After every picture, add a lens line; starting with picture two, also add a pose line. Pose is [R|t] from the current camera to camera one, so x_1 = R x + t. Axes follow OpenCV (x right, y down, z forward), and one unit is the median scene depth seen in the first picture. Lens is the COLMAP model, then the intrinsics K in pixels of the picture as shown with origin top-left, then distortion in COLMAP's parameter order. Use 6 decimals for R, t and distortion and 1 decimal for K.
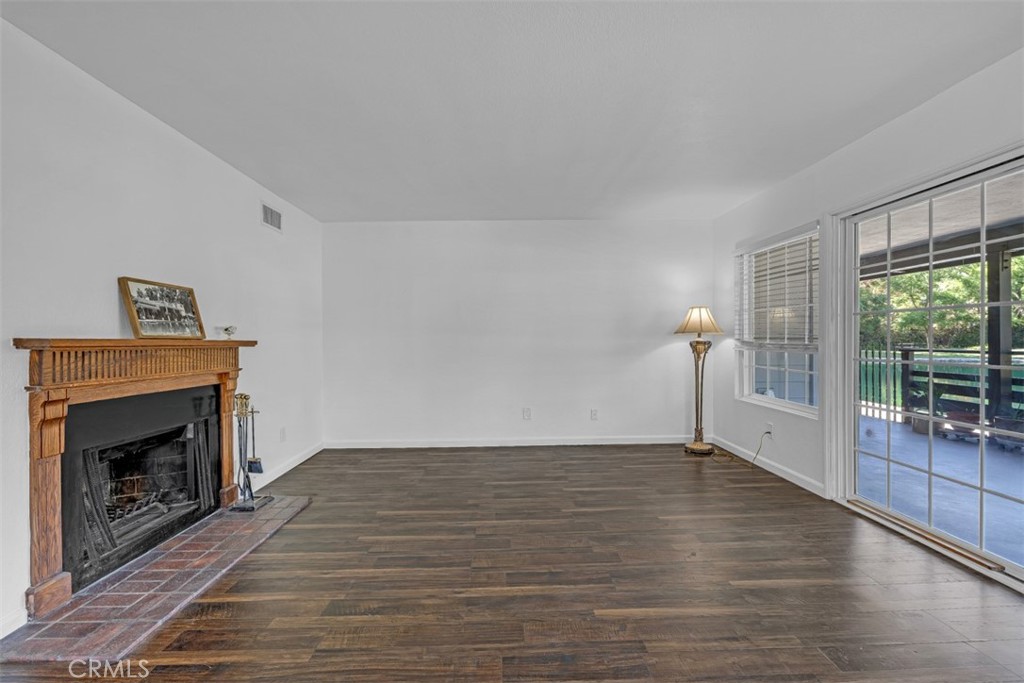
lens RADIAL K [[453.1, 0, 512.8], [0, 453.1, 341.5], [0, 0, 1]] dist [-0.003711, 0.000063]
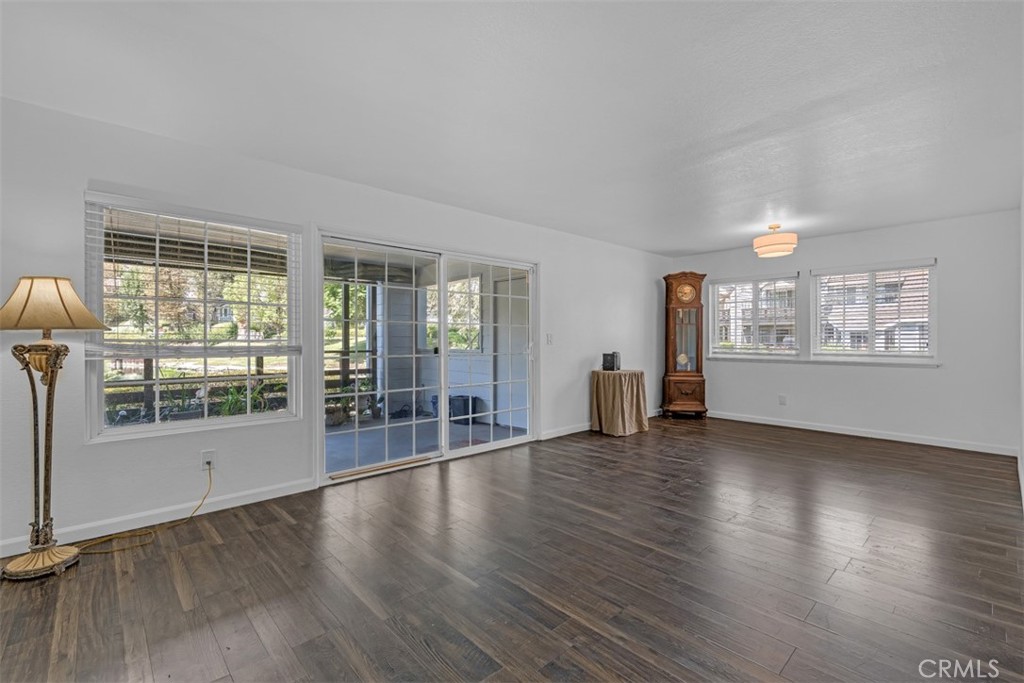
lens RADIAL K [[453.1, 0, 513.0], [0, 453.1, 340.1], [0, 0, 1]] dist [-0.003711, 0.000063]
pose [[-0.663298, 0.011908, 0.748261, -0.500473], [0.013181, 0.999904, -0.004228, 0.003098], [-0.748240, 0.007059, -0.663391, 1.582026]]
